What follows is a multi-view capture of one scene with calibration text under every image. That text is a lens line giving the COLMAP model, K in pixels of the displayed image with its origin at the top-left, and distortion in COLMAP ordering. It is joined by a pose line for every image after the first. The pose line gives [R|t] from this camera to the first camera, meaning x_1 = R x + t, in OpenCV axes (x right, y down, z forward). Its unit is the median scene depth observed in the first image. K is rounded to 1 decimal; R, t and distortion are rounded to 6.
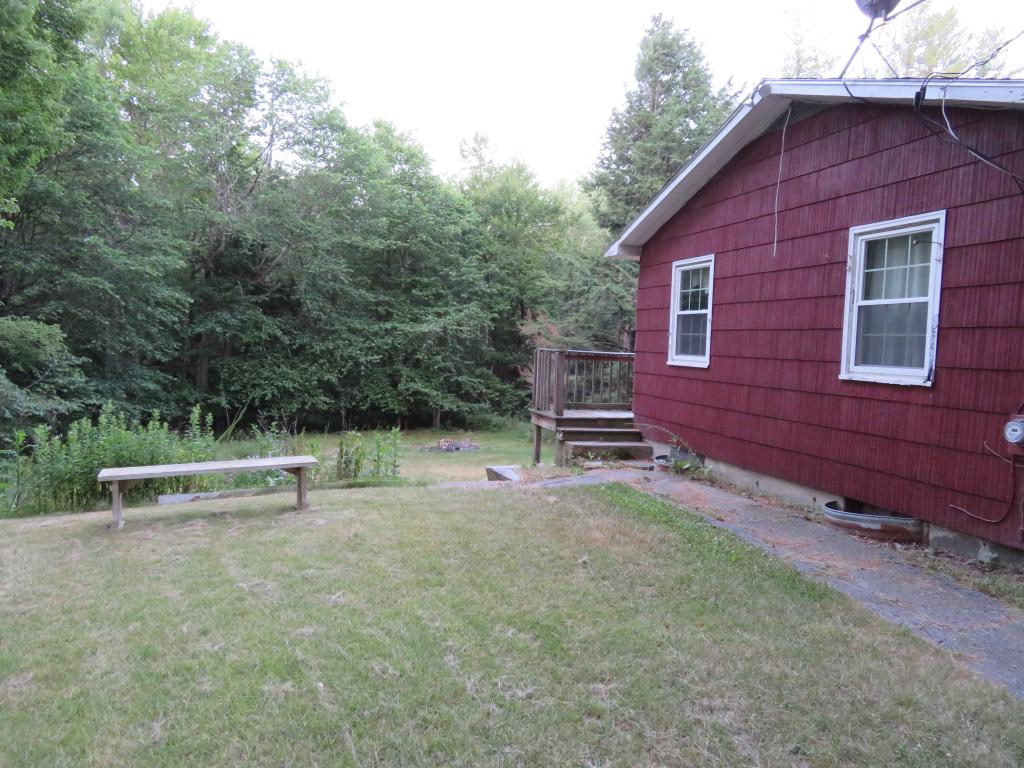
lens RADIAL K [[730.3, 0, 509.4], [0, 730.3, 381.7], [0, 0, 1]] dist [-0.011277, 0.001865]
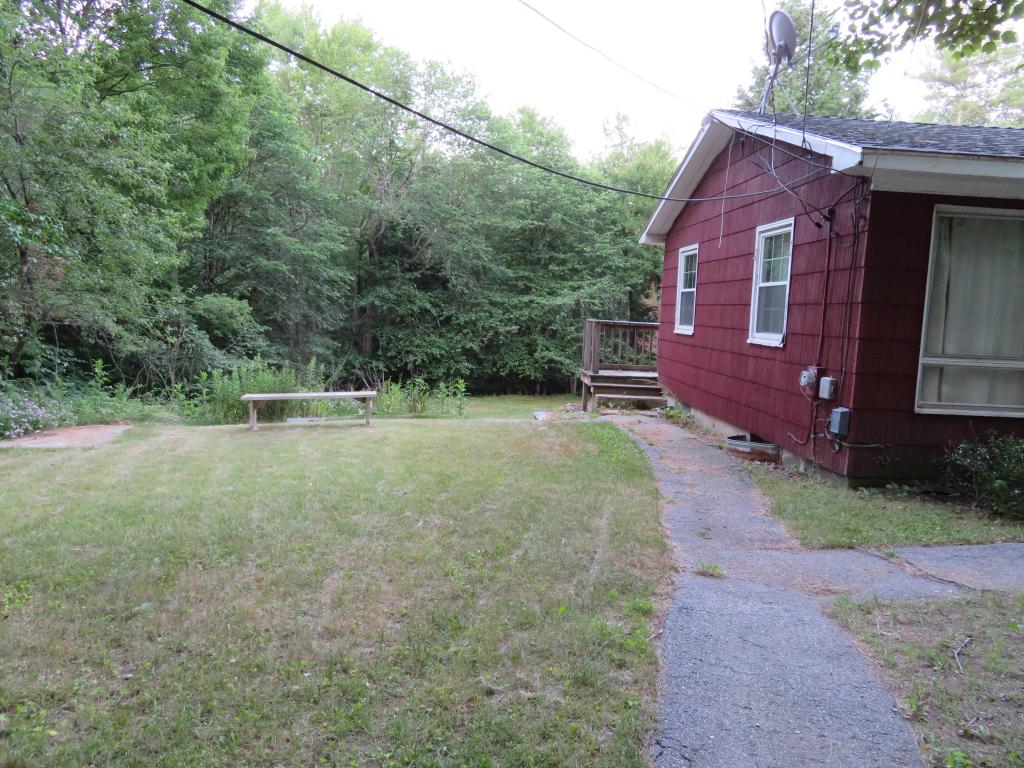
lens RADIAL K [[730.3, 0, 509.4], [0, 730.3, 381.7], [0, 0, 1]] dist [-0.011277, 0.001865]
pose [[0.973083, 0.021939, -0.229409, 0.069612], [-0.013119, 0.999118, 0.039901, 0.004086], [0.230082, -0.035817, 0.972512, -0.079100]]
